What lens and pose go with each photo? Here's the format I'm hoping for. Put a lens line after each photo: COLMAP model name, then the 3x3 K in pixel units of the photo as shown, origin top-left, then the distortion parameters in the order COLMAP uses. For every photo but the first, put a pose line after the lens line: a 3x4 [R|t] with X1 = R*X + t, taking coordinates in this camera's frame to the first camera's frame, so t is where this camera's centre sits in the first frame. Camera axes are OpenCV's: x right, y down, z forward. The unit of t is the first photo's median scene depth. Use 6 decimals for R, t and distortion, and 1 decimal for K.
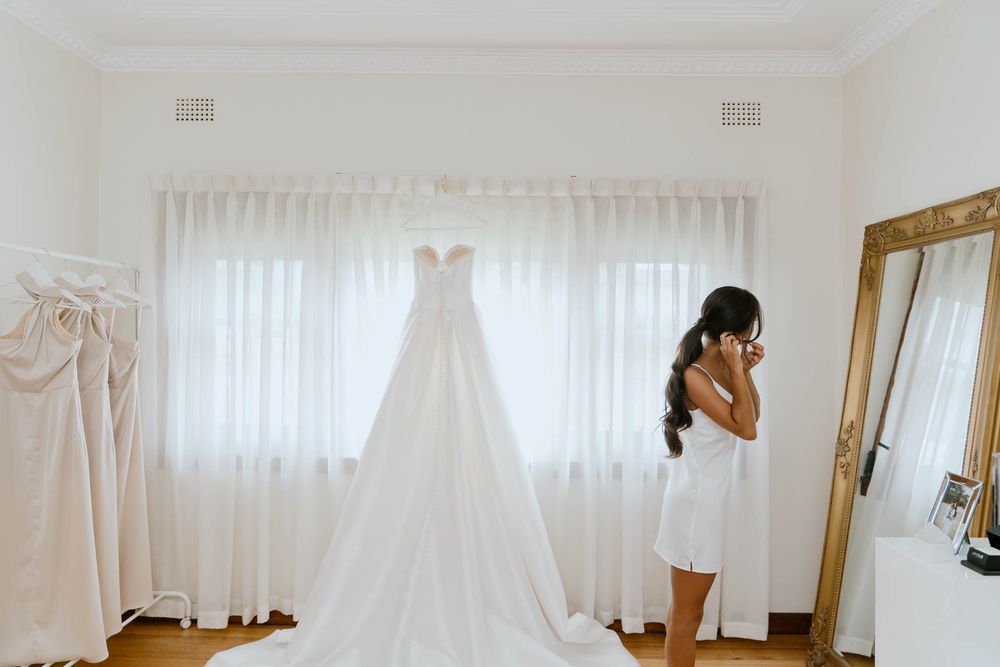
lens RADIAL K [[706.2, 0, 489.5], [0, 706.2, 333.2], [0, 0, 1]] dist [-0.011908, 0.000891]
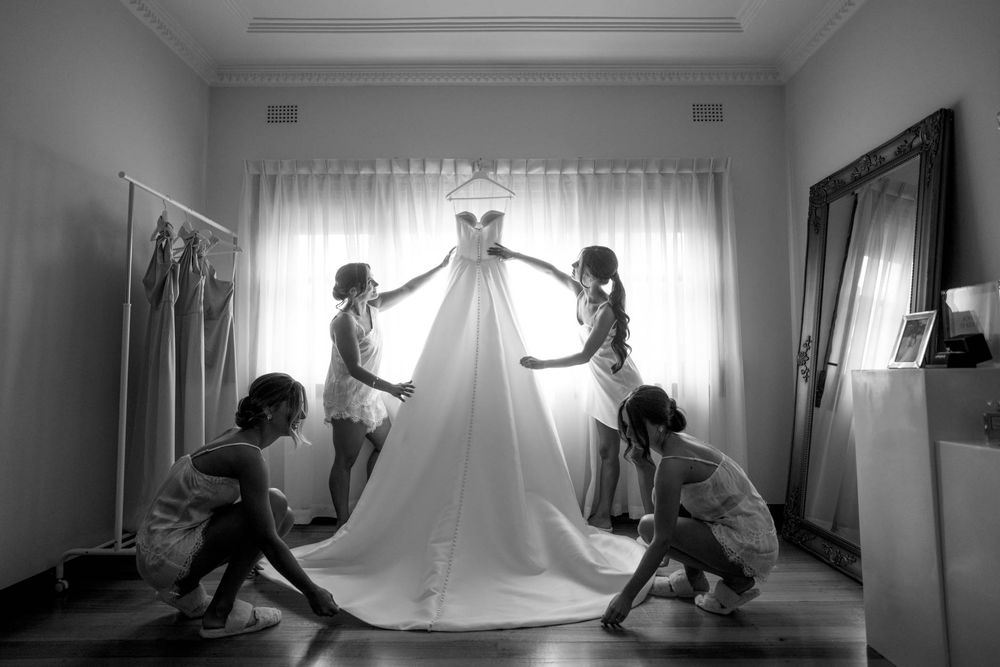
lens RADIAL K [[555.5, 0, 499.9], [0, 555.5, 336.7], [0, 0, 1]] dist [-0.001960, 0.001231]
pose [[0.999766, -0.016182, 0.014353, -0.046301], [0.017105, 0.997627, -0.066687, 0.166102], [-0.013240, 0.066917, 0.997671, 0.016267]]
